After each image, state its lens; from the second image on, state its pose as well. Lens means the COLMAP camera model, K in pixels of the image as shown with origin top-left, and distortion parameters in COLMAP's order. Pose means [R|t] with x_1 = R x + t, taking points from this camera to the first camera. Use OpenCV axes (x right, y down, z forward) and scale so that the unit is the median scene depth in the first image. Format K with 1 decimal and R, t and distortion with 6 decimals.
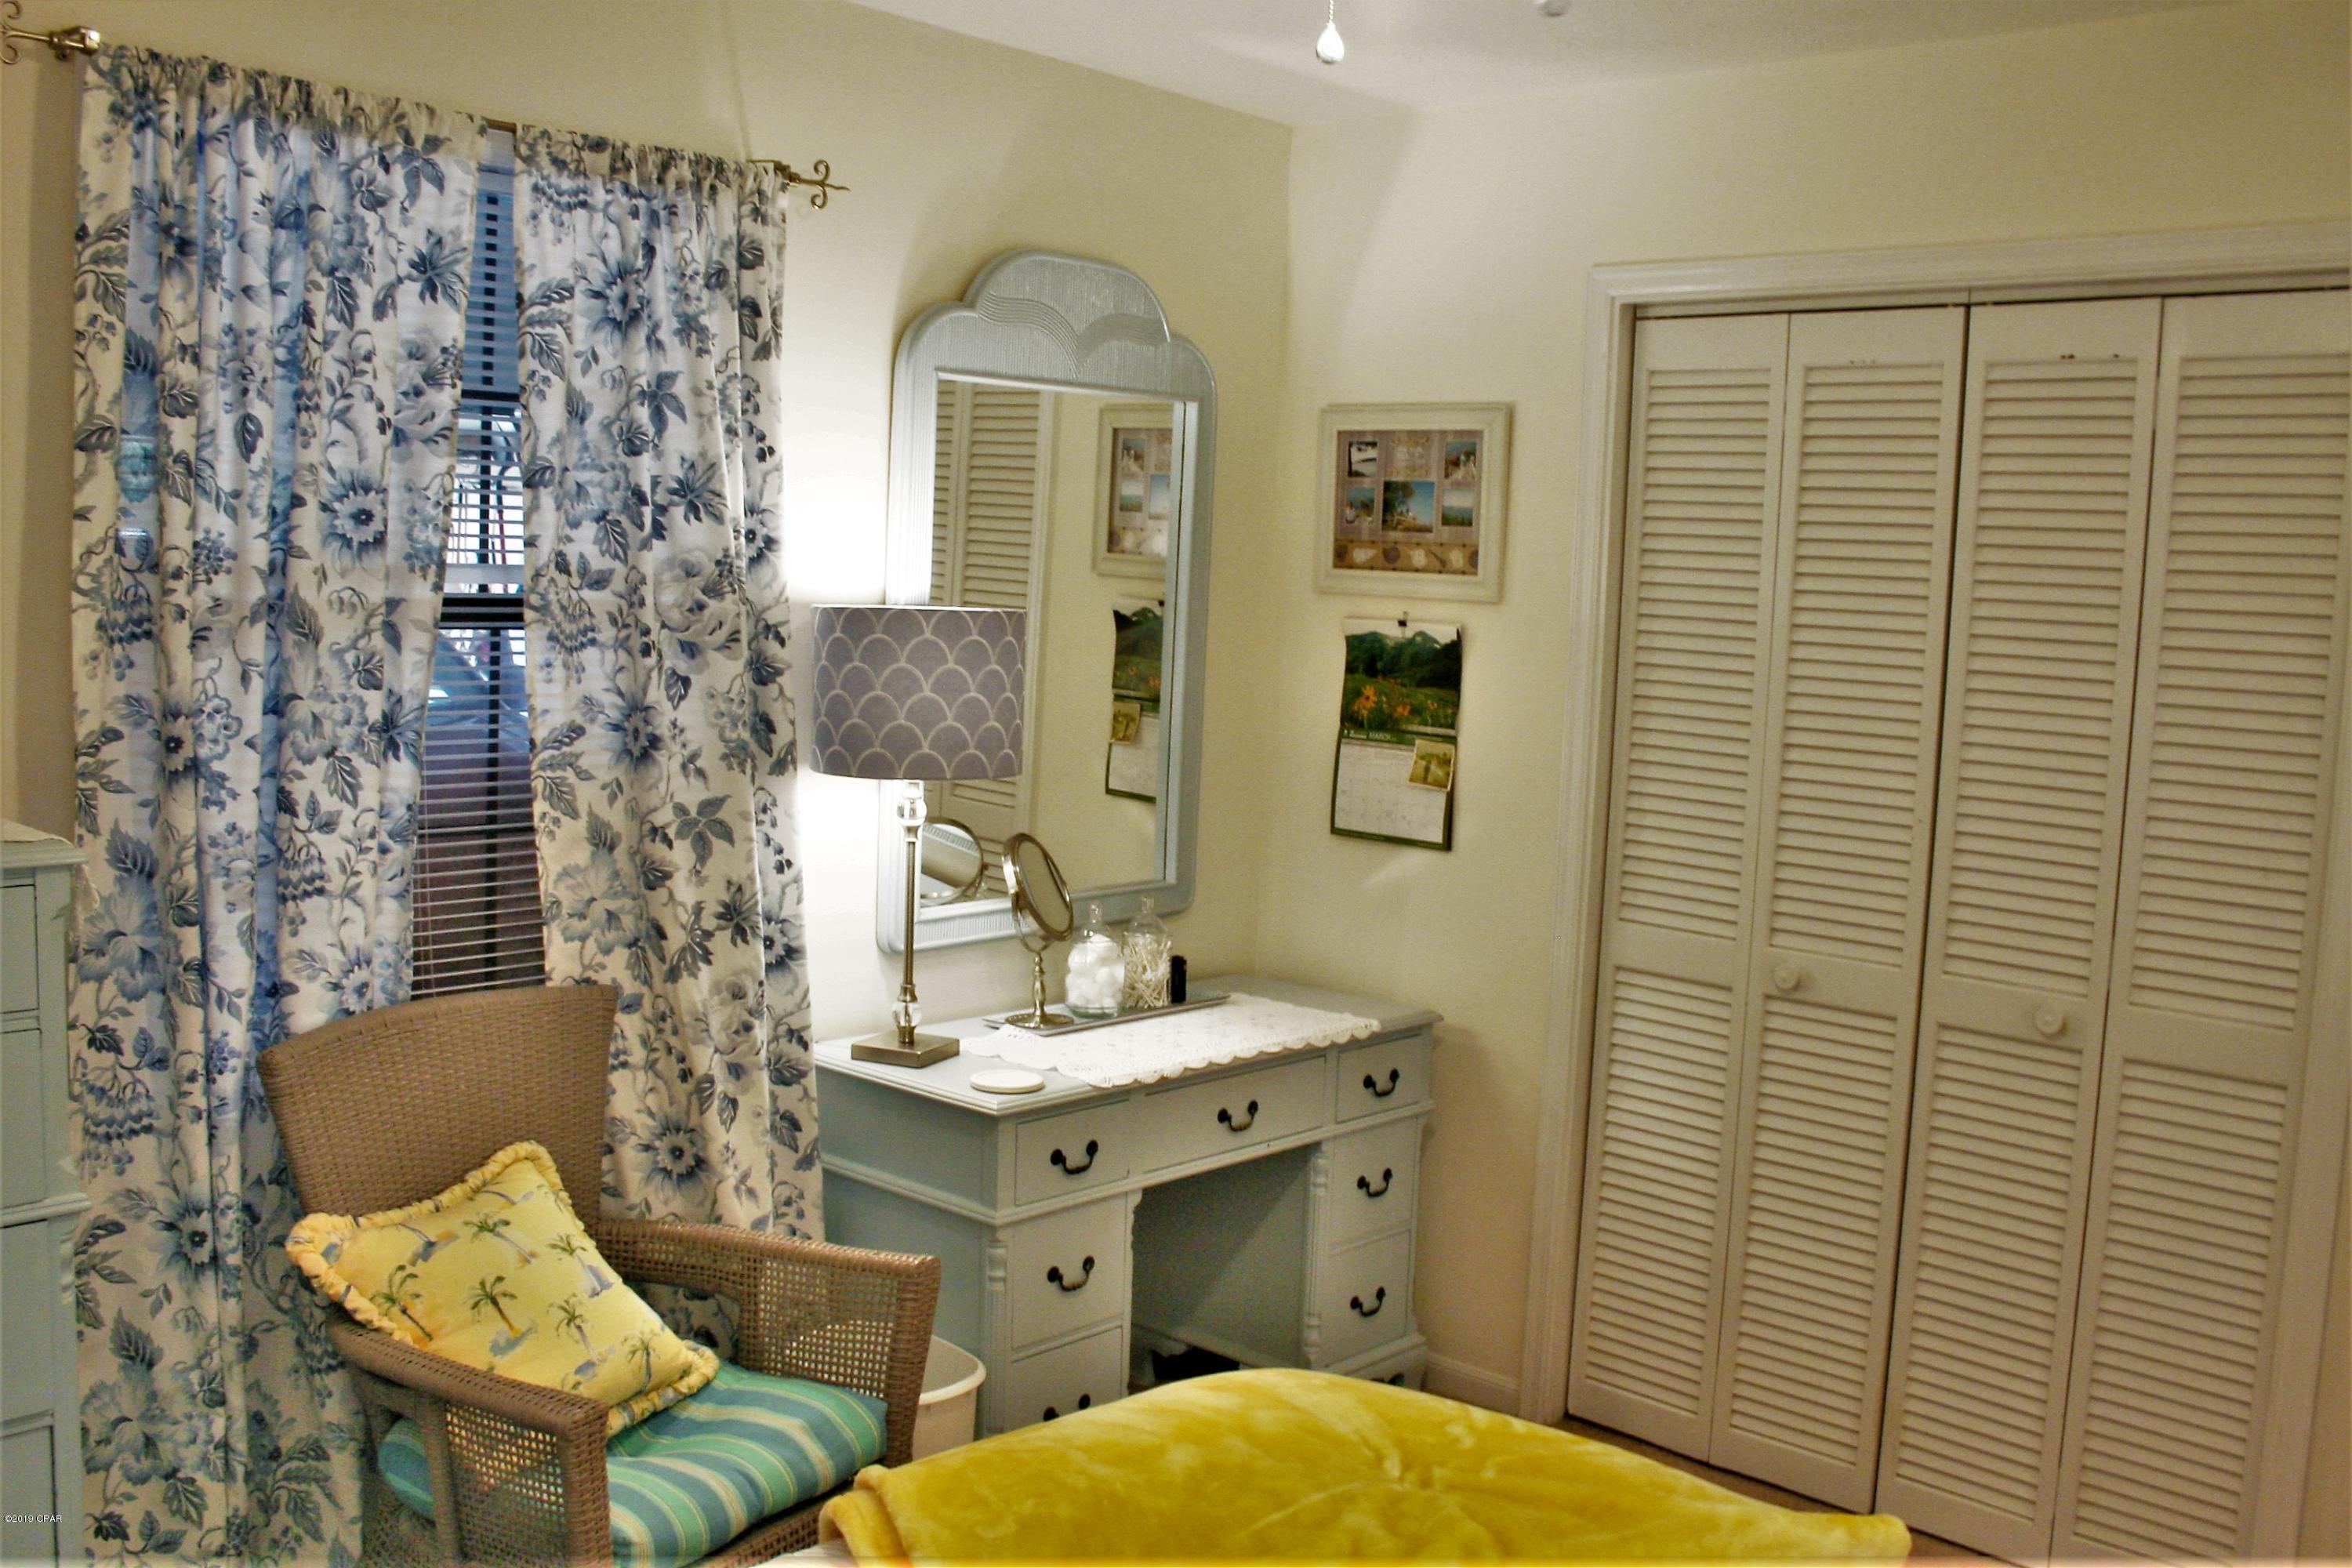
lens RADIAL K [[2124.5, 0, 1176.0], [0, 2124.5, 784.0], [0, 0, 1]] dist [-0.118298, 0.130211]
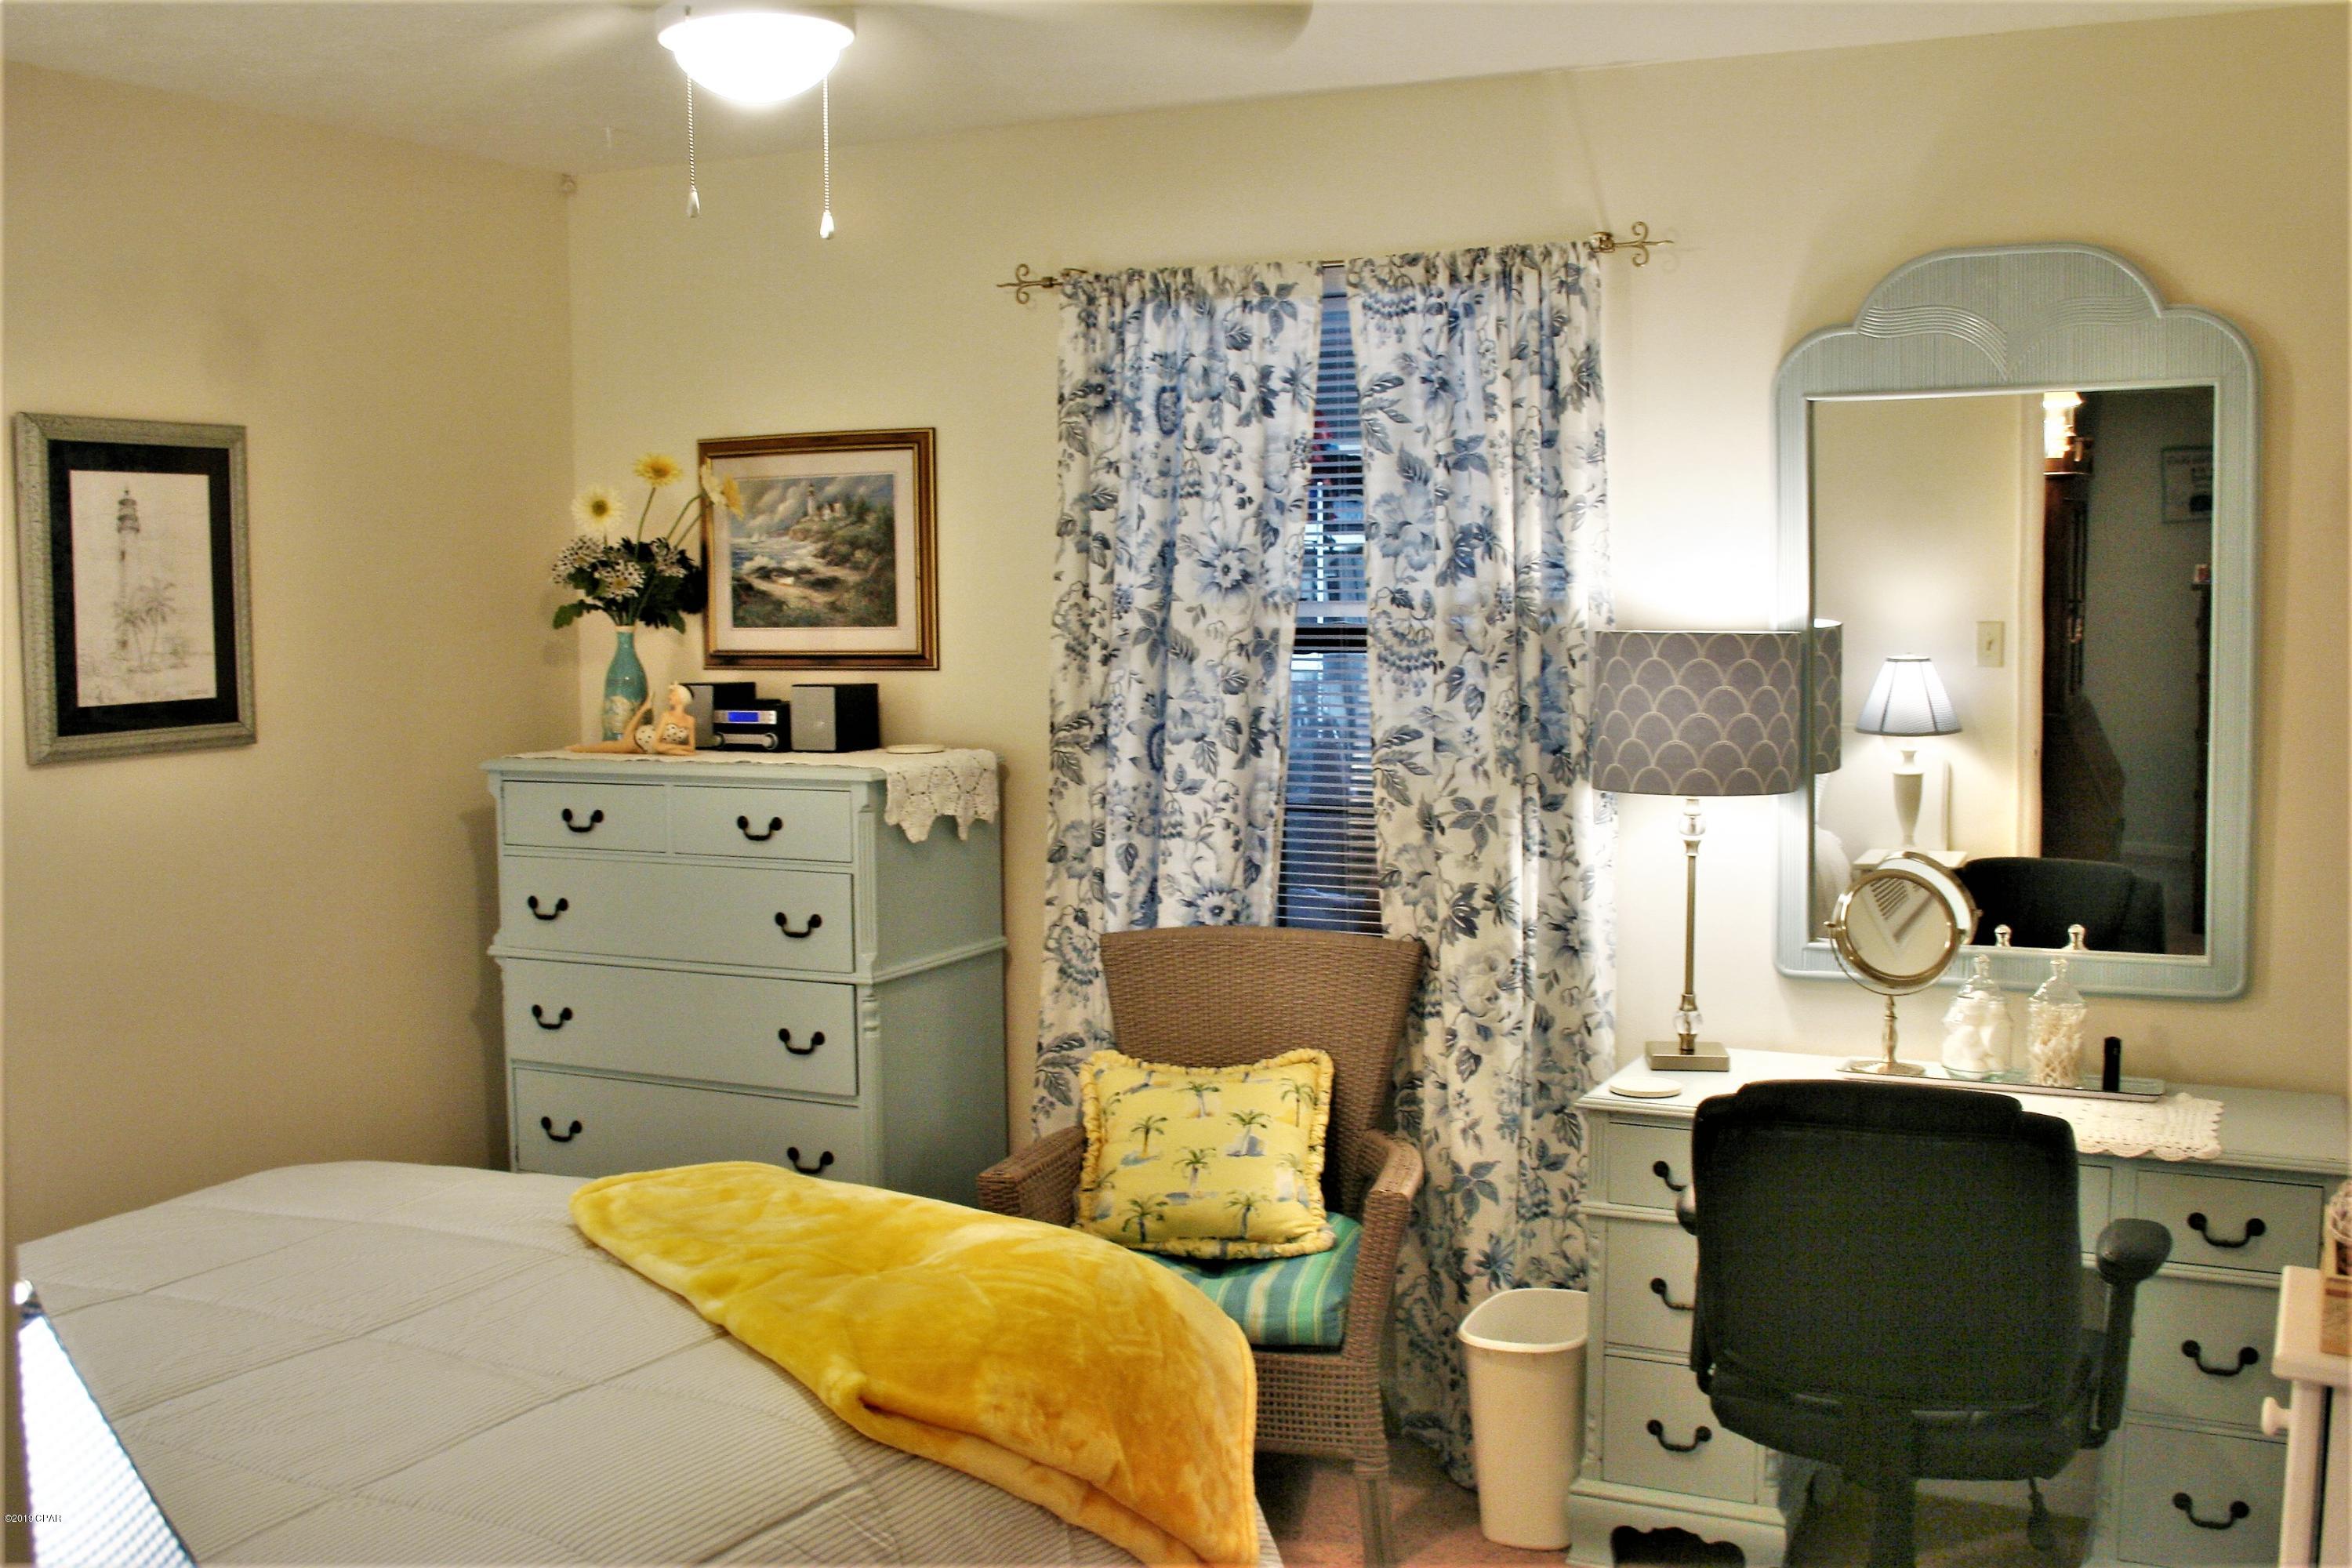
lens RADIAL K [[2424.0, 0, 1176.0], [0, 2424.0, 784.0], [0, 0, 1]] dist [-0.006361, -0.006322]
pose [[0.308117, 0.040239, -0.950497, 1.066740], [-0.078713, 0.996758, 0.016682, -0.009375], [0.948087, 0.069676, 0.310286, 0.446953]]
